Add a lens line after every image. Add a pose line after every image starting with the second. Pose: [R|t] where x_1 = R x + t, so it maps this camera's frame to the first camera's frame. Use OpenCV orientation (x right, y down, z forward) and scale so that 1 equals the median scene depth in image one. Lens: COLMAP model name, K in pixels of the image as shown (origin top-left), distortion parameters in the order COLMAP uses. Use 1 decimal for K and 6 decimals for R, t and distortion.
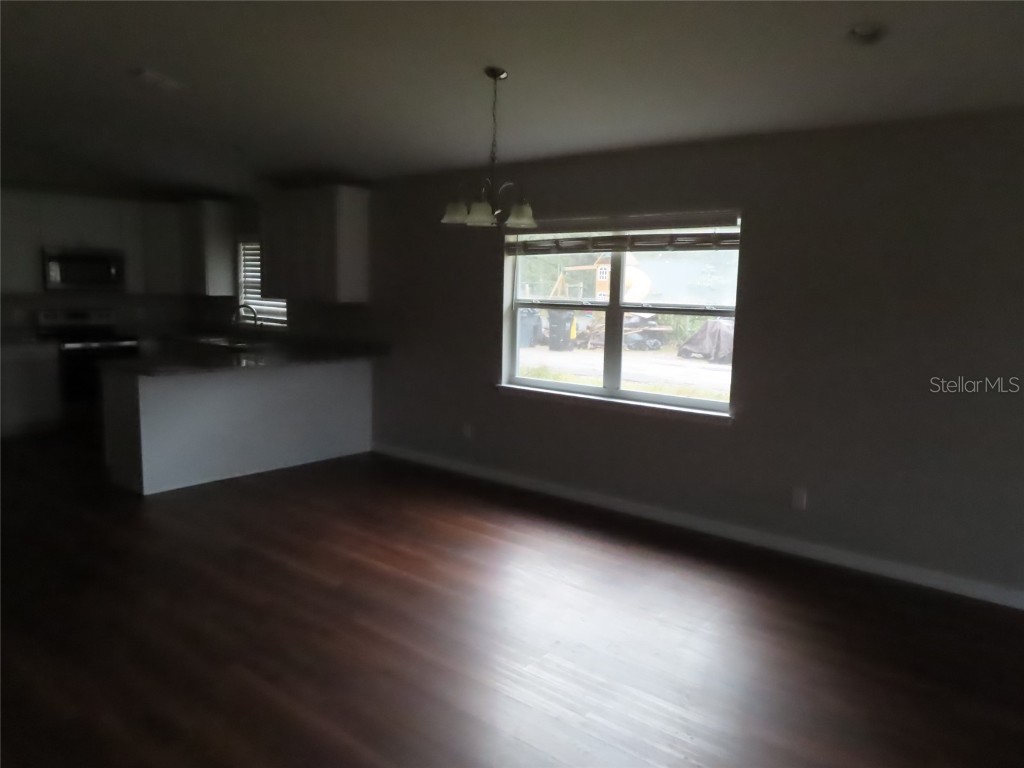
lens RADIAL K [[725.7, 0, 512.0], [0, 725.7, 384.0], [0, 0, 1]] dist [-0.010886, -0.004187]
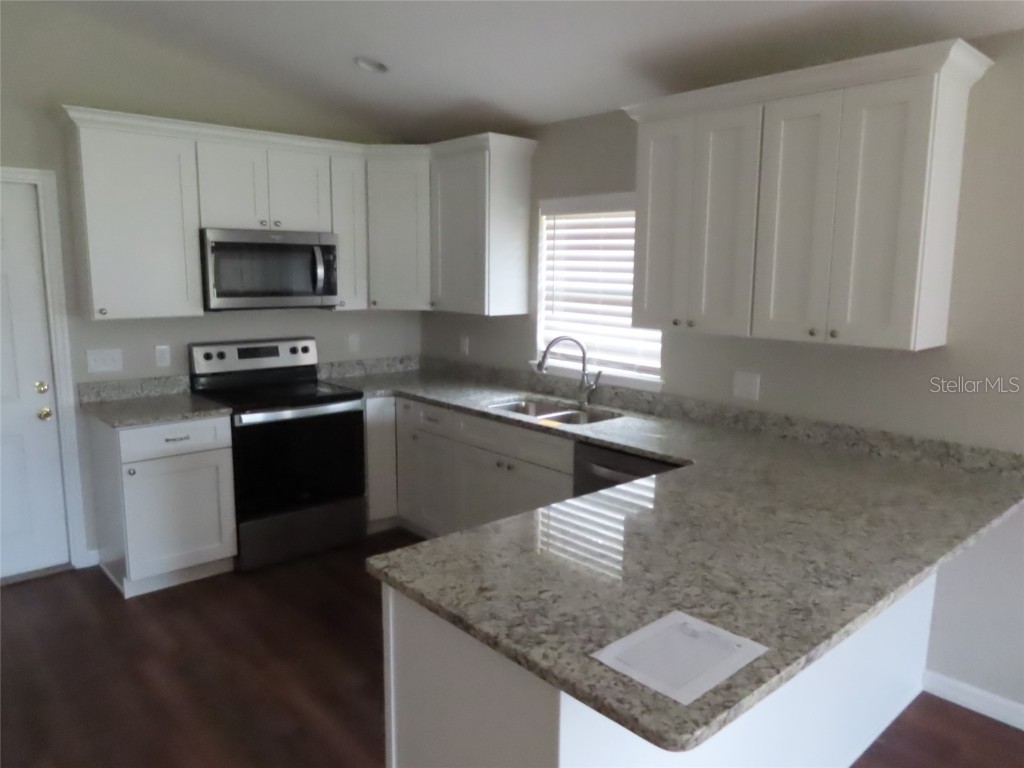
lens RADIAL K [[725.7, 0, 512.0], [0, 725.7, 384.0], [0, 0, 1]] dist [-0.010886, -0.004187]
pose [[0.992053, 0.007667, -0.125589, -0.339253], [-0.004934, 0.999745, 0.022058, -0.084078], [0.125726, -0.021263, 0.991837, 0.475334]]
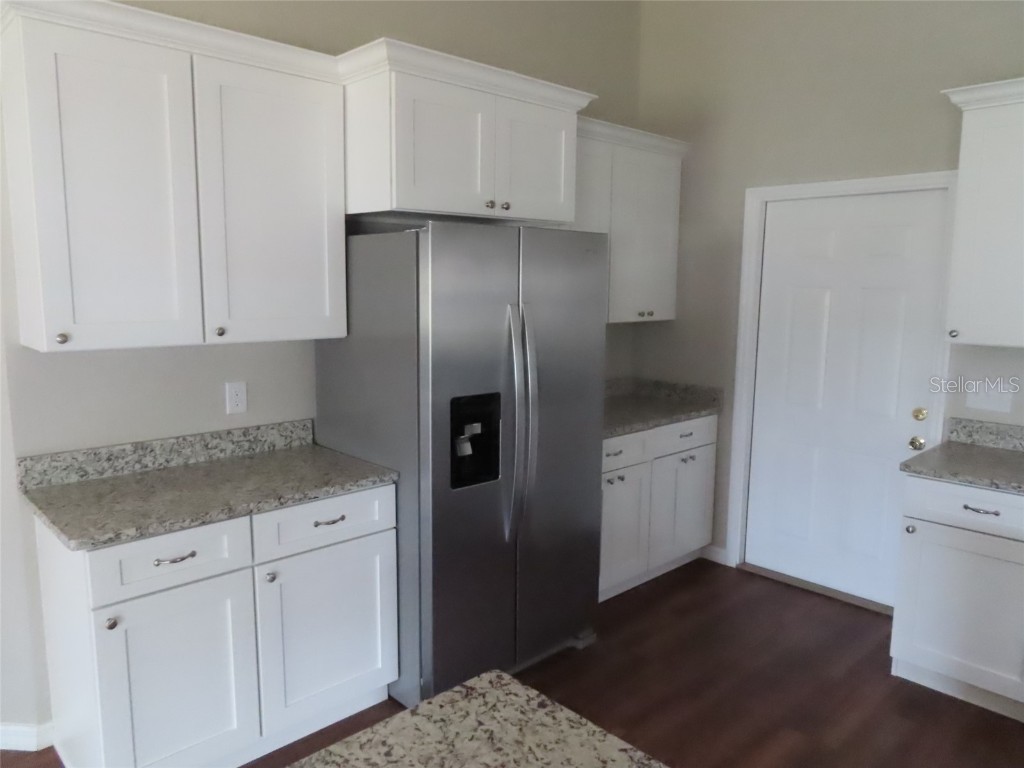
lens RADIAL K [[725.7, 0, 512.0], [0, 725.7, 384.0], [0, 0, 1]] dist [-0.010886, -0.004187]
pose [[-0.092385, 0.116842, -0.988844, -0.251815], [-0.144002, 0.981083, 0.129379, -0.110615], [0.985256, 0.154348, -0.073812, 0.724379]]
